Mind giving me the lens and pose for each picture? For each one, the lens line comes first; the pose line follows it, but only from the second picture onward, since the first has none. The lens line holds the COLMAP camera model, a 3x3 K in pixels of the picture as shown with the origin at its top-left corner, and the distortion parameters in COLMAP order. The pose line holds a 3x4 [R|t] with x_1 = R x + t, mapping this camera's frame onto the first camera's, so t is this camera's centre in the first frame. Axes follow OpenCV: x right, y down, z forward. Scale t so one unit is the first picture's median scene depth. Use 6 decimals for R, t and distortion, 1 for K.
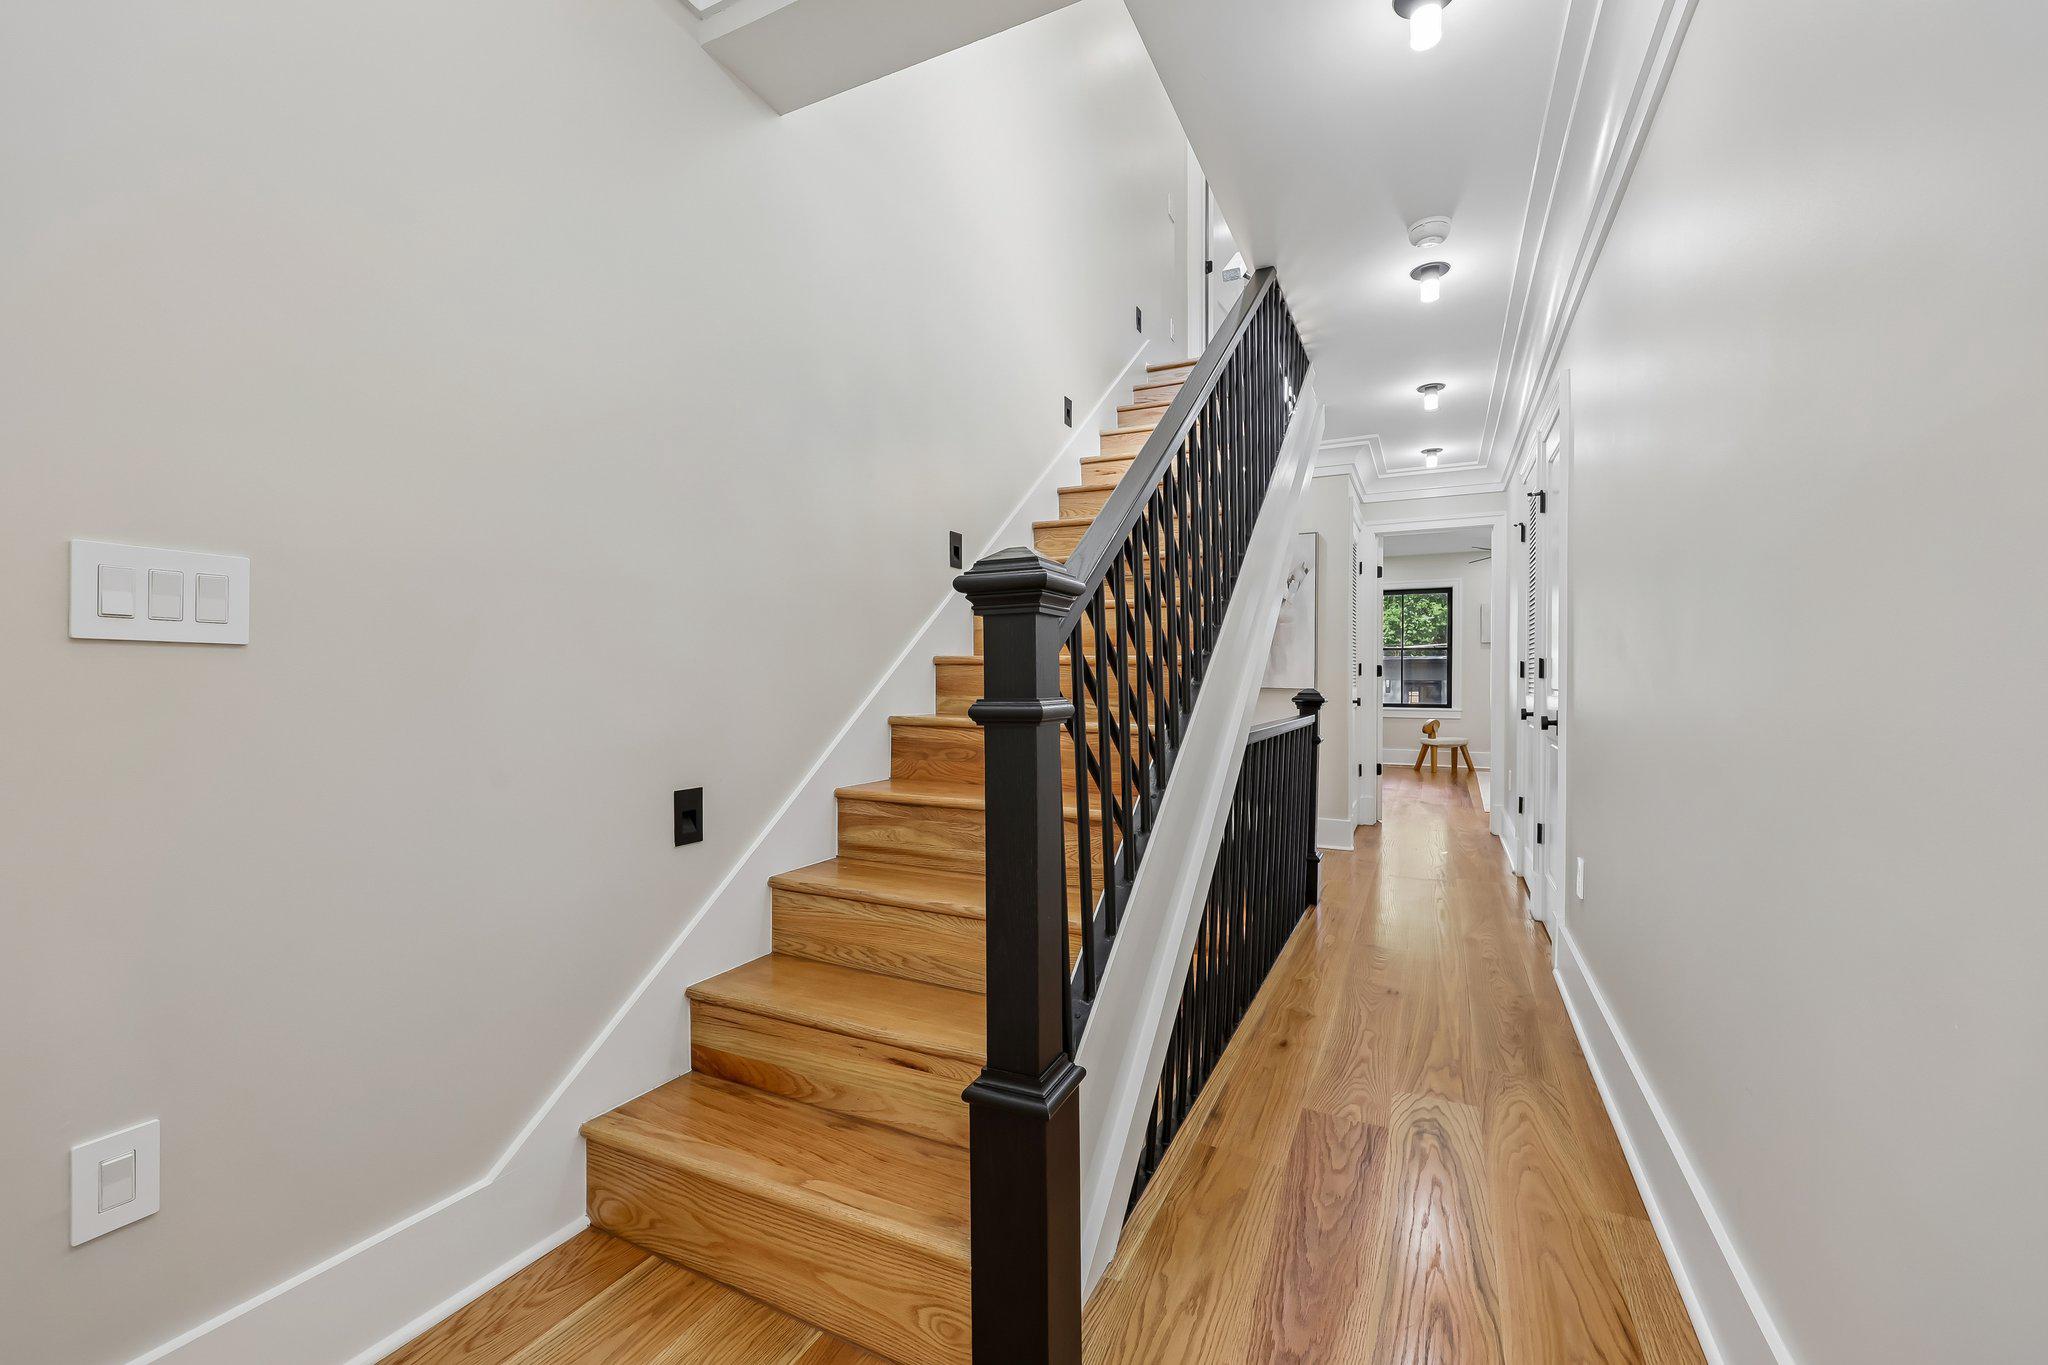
lens RADIAL K [[828.1, 0, 1022.1], [0, 828.1, 685.1], [0, 0, 1]] dist [0.000238, 0.000335]
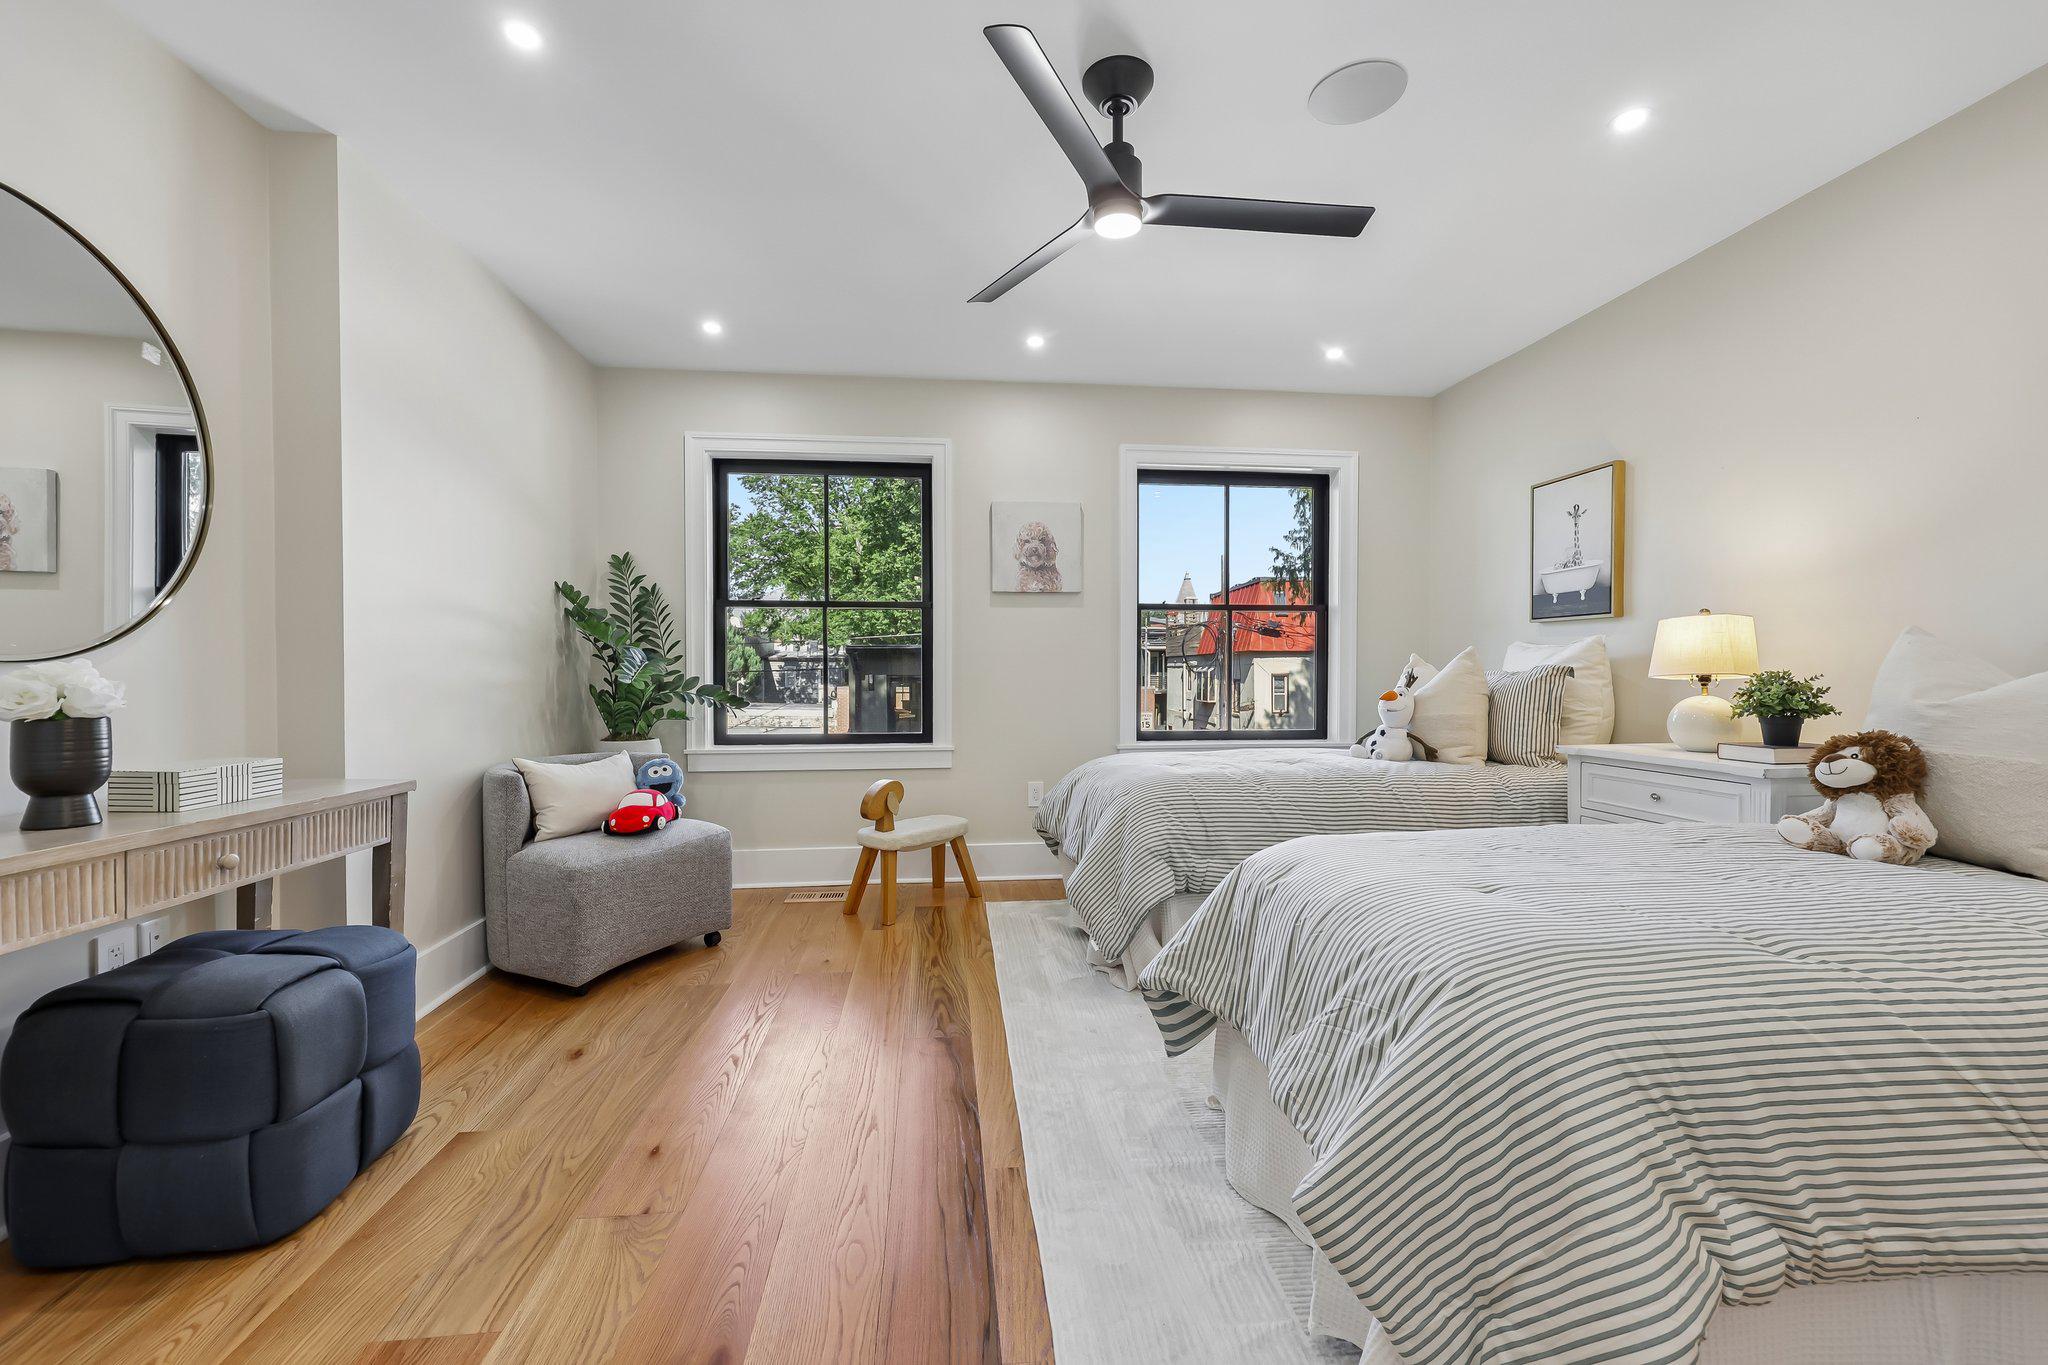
lens RADIAL K [[828.1, 0, 1012.5], [0, 828.1, 677.9], [0, 0, 1]] dist [0.000238, 0.000335]
pose [[0.837458, -0.003016, 0.546493, 0.337172], [0.005821, 0.999977, -0.003402, -0.003158], [-0.546471, 0.006030, 0.837457, 0.651084]]
